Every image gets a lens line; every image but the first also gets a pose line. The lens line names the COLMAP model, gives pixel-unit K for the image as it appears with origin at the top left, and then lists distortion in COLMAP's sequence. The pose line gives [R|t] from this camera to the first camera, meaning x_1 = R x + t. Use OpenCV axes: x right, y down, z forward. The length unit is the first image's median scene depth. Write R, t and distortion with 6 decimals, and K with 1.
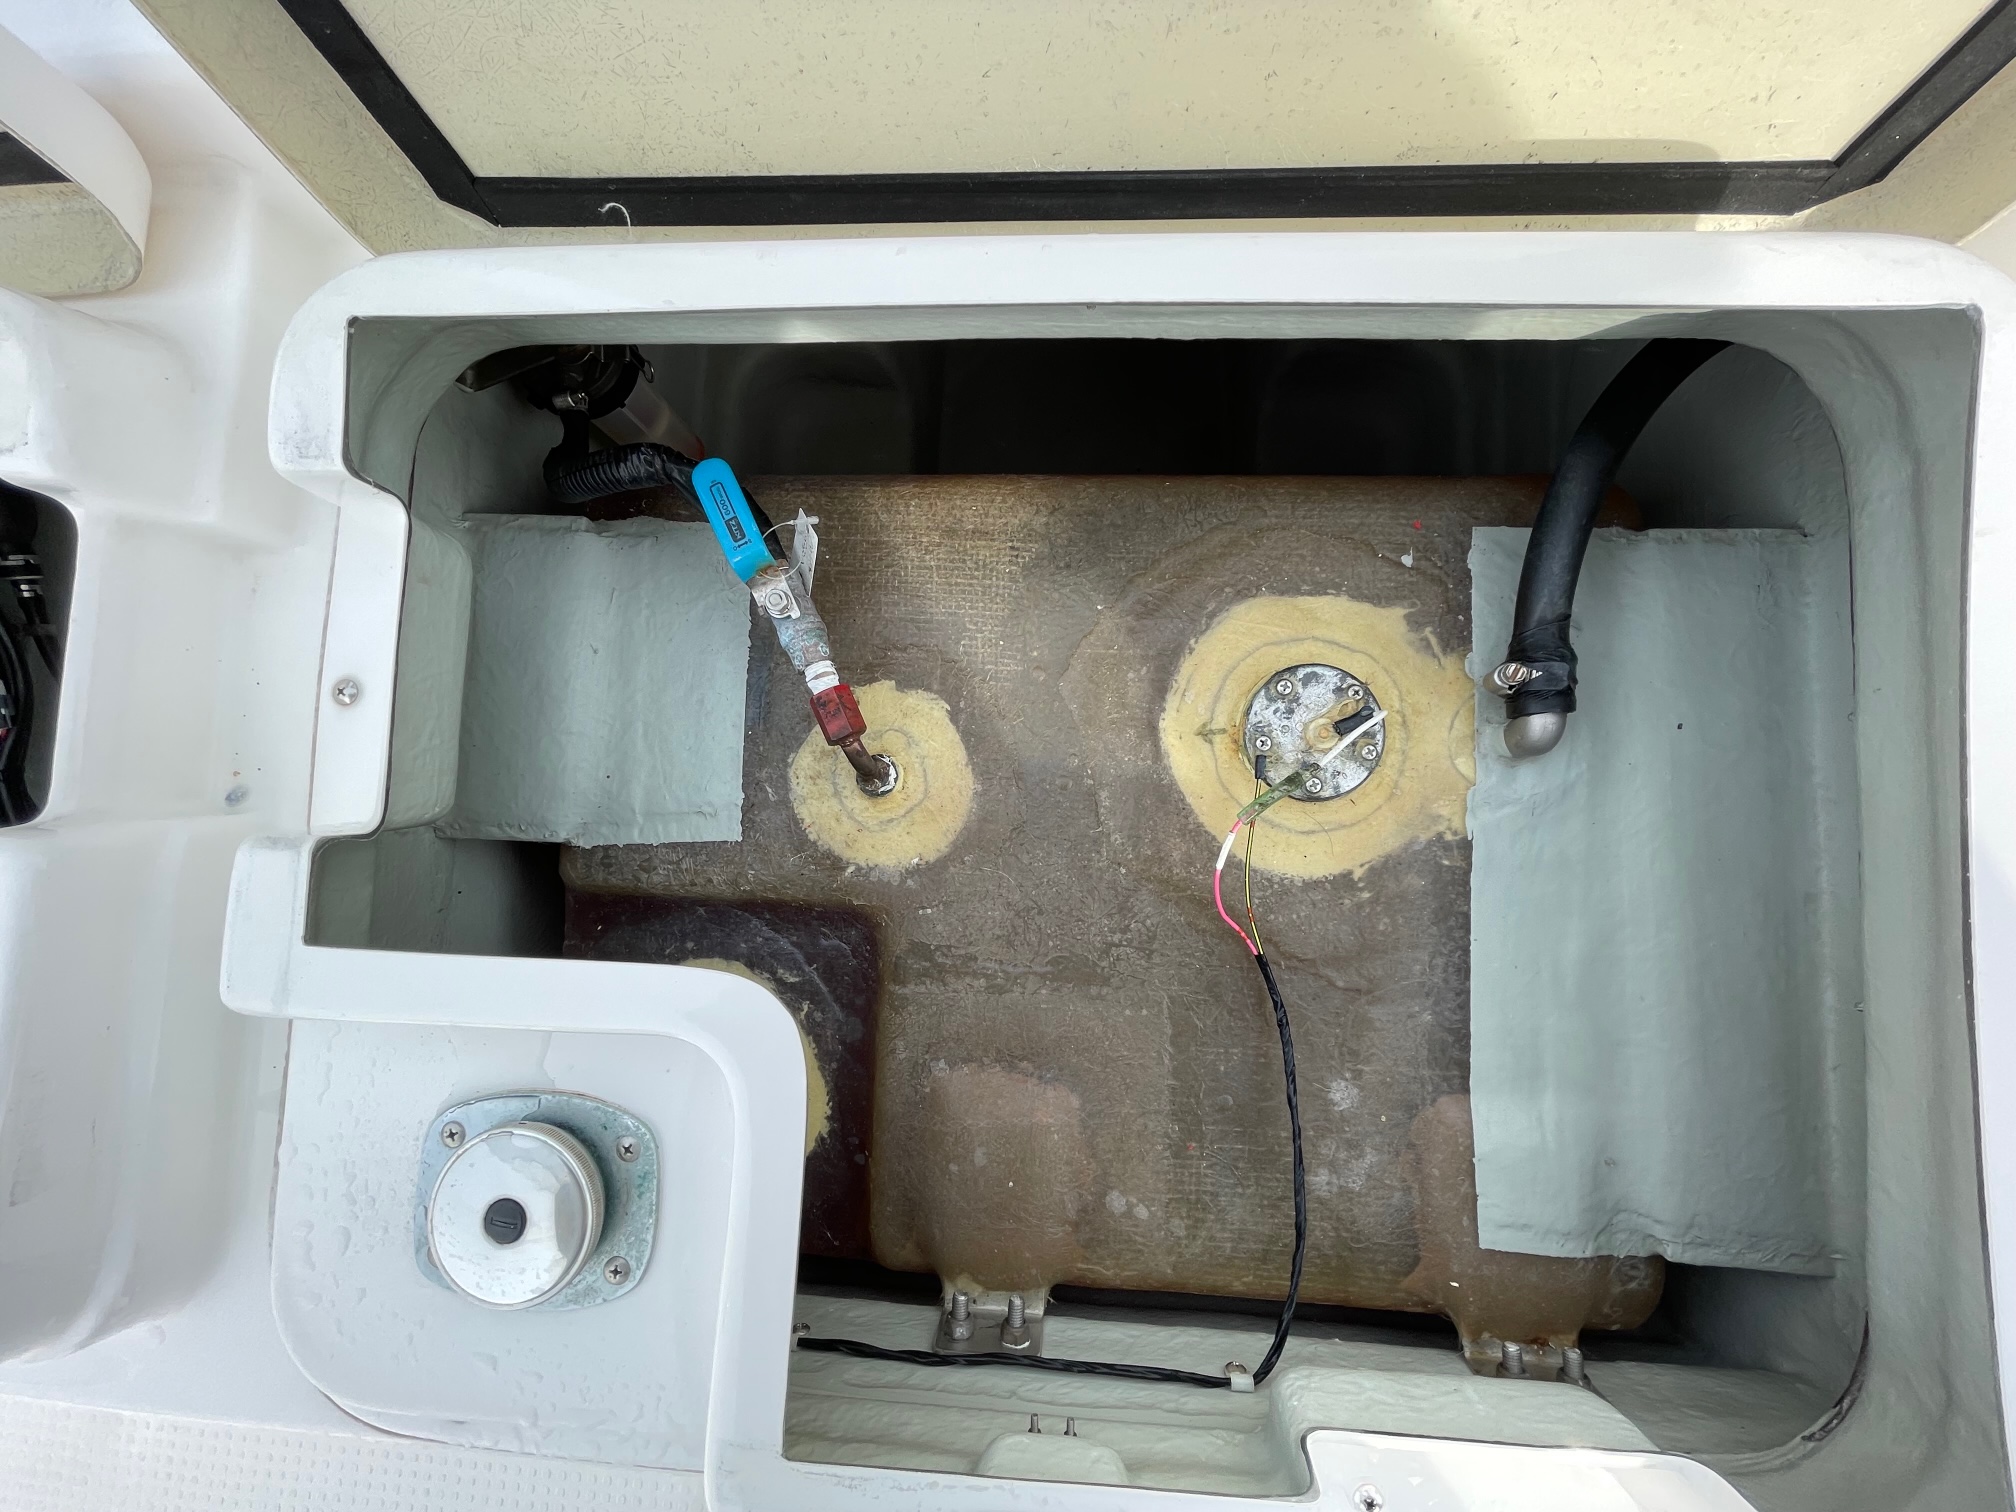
lens RADIAL K [[816.8, 0, 1009.5], [0, 816.8, 749.6], [0, 0, 1]] dist [-0.003304, 0.000099]
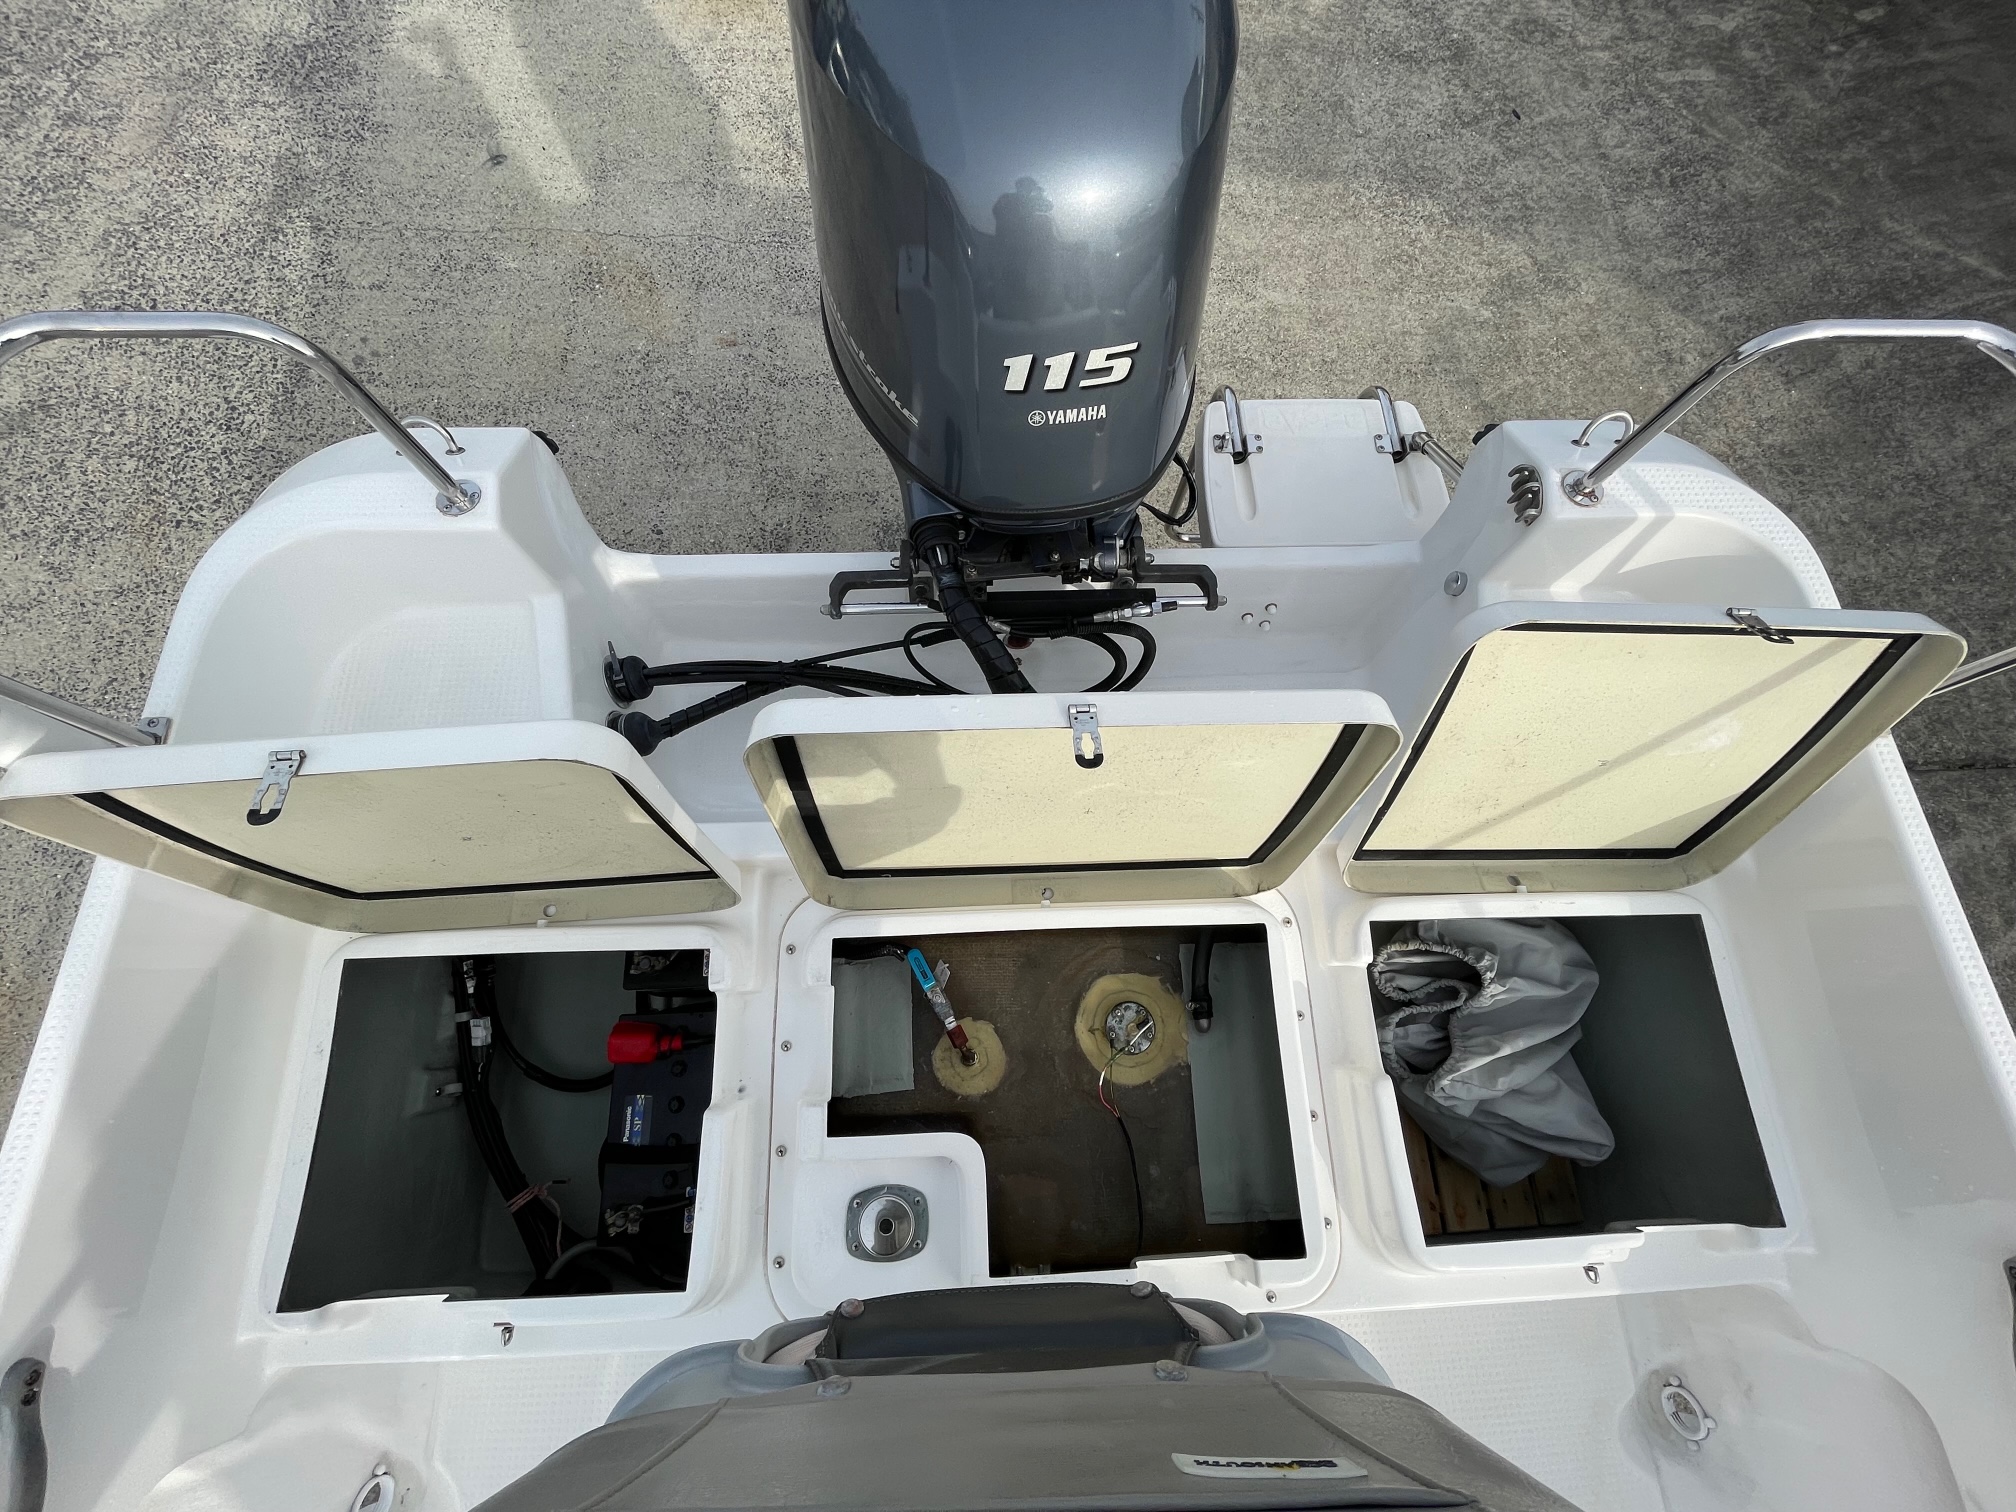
lens RADIAL K [[816.8, 0, 1009.5], [0, 816.8, 749.6], [0, 0, 1]] dist [-0.003304, 0.000099]
pose [[0.990464, -0.036164, 0.132941, -0.353832], [0.066488, 0.970601, -0.231329, -0.317277], [-0.120667, 0.237962, 0.963750, -1.789328]]
